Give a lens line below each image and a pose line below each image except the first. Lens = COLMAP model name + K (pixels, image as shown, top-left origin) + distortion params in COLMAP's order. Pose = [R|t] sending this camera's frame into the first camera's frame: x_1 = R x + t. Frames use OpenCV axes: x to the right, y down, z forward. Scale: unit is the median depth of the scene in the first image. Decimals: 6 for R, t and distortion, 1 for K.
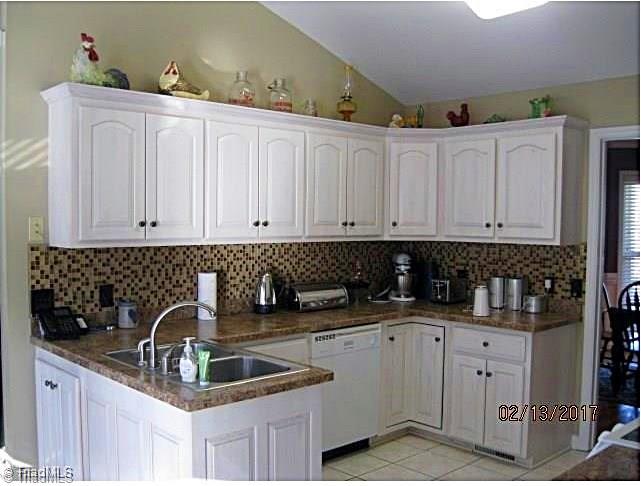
lens RADIAL K [[672.3, 0, 320.5], [0, 672.3, 243.0], [0, 0, 1]] dist [-0.086057, 0.010862]
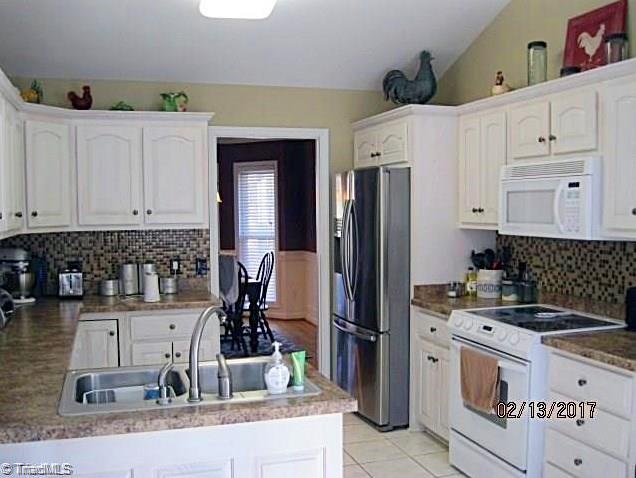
lens RADIAL K [[660.6, 0, 306.4], [0, 660.6, 250.9], [0, 0, 1]] dist [-0.099227, 0.023044]
pose [[0.438768, -0.069720, 0.895891, -0.513851], [0.046209, 0.997417, 0.054990, -0.011120], [-0.897411, 0.017271, 0.440857, 0.329943]]
